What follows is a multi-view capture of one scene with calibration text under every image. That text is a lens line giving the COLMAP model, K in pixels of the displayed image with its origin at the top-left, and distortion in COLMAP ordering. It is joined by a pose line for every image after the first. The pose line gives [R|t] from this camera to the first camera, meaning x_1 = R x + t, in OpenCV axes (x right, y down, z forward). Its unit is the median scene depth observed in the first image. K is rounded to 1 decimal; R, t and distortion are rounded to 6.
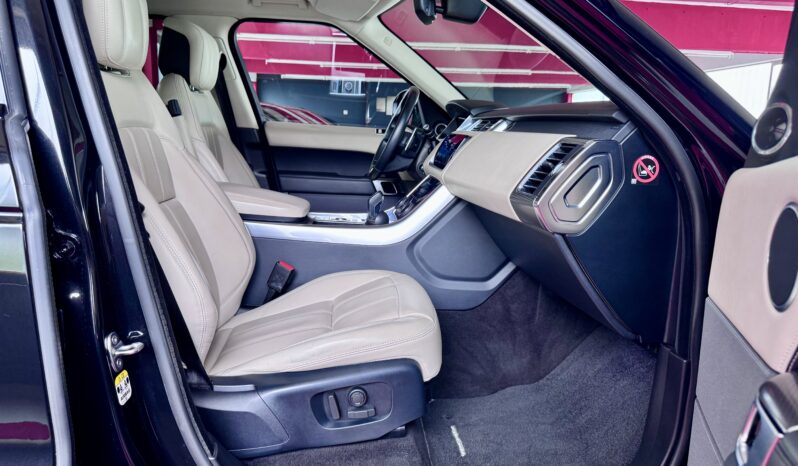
lens RADIAL K [[564.7, 0, 404.9], [0, 564.7, 236.2], [0, 0, 1]] dist [0.088871, -0.161751]
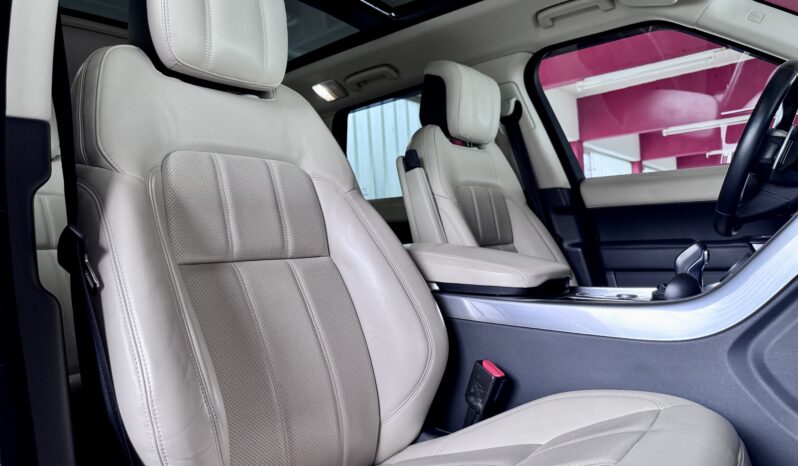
lens RADIAL K [[564.7, 0, 404.9], [0, 564.7, 236.2], [0, 0, 1]] dist [0.088871, -0.161751]
pose [[0.725025, -0.088249, -0.683045, 0.119427], [-0.048161, 0.982833, -0.178102, 0.023010], [0.687036, 0.162025, 0.708328, 0.436091]]
